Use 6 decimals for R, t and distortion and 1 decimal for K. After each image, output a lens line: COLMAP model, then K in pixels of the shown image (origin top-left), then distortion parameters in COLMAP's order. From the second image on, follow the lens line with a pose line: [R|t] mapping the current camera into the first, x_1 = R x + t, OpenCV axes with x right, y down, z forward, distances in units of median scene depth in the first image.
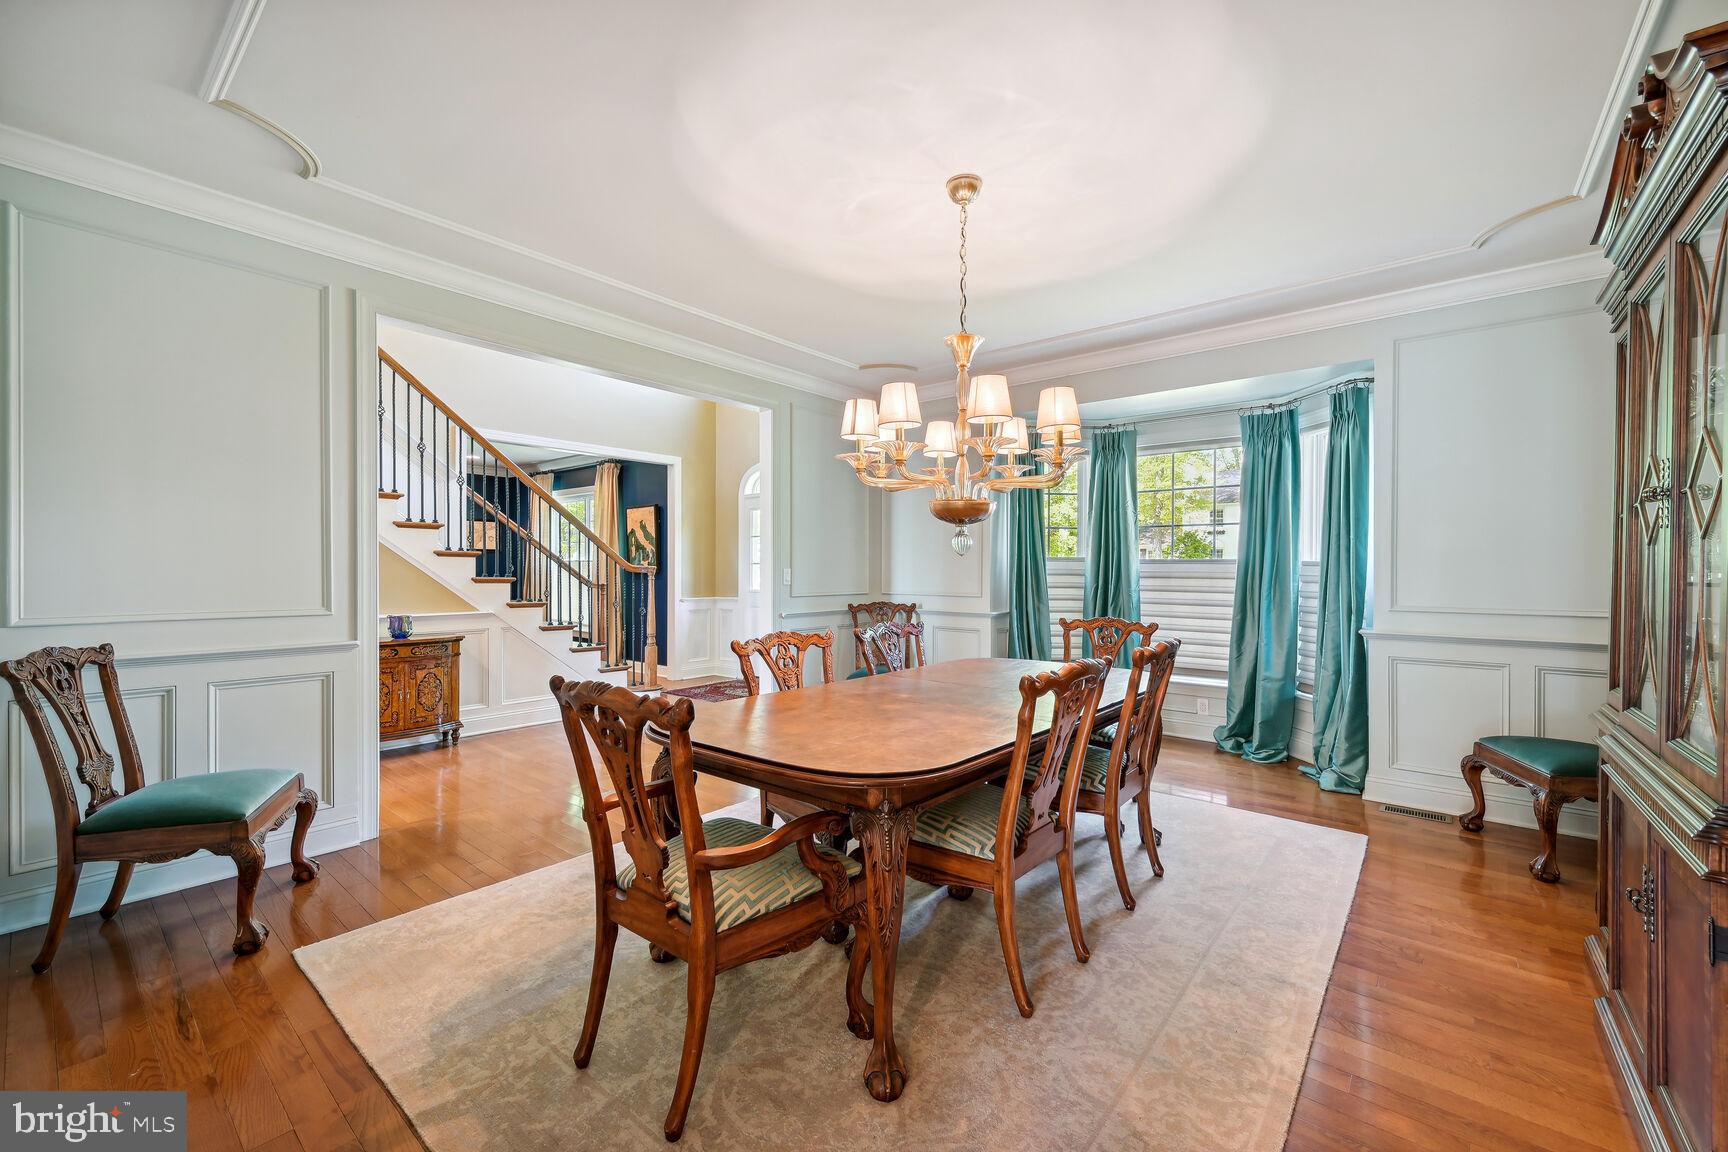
lens RADIAL K [[688.9, 0, 869.3], [0, 688.9, 570.1], [0, 0, 1]] dist [0.008413, -0.000029]
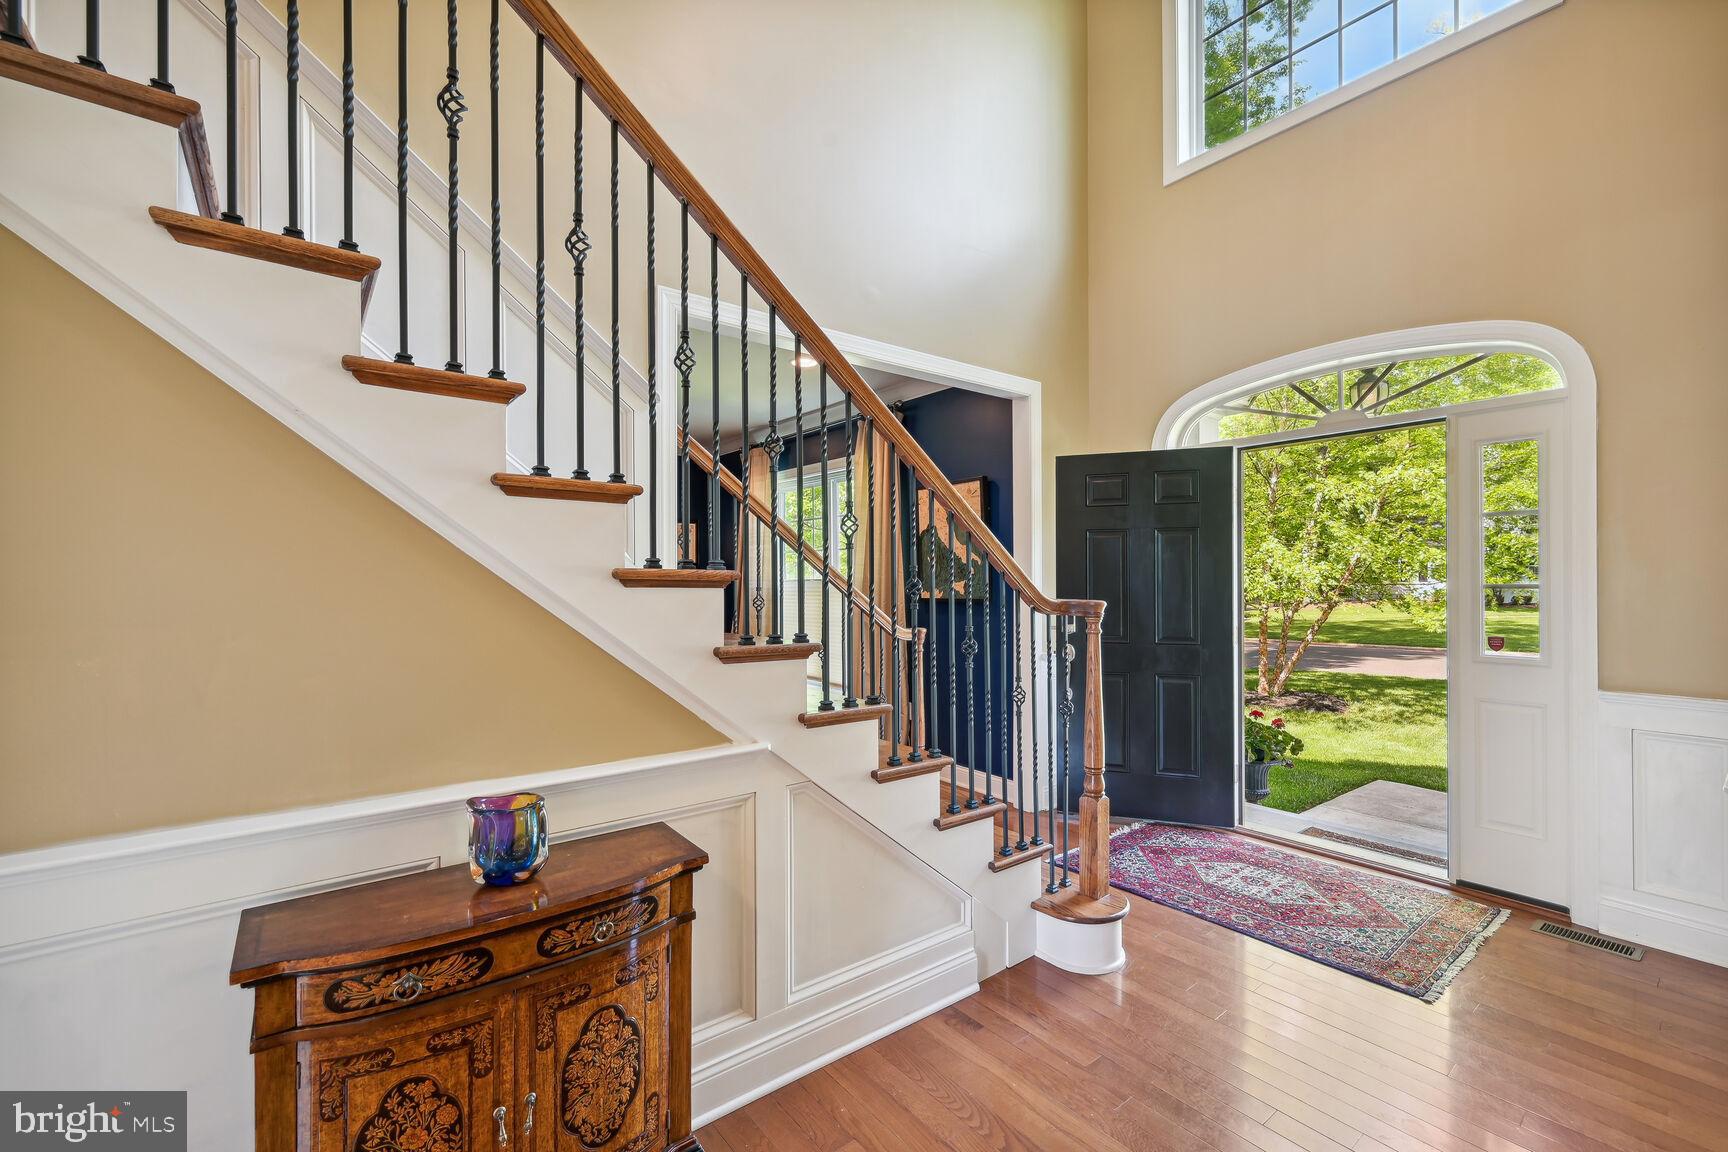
lens RADIAL K [[741.2, 0, 867.1], [0, 741.2, 580.0], [0, 0, 1]] dist [-0.000830, -0.000087]
pose [[0.970633, -0.004540, -0.240523, -0.435160], [0.004026, 0.999988, -0.002628, -0.022010], [0.240532, 0.001583, 0.970640, 0.697889]]
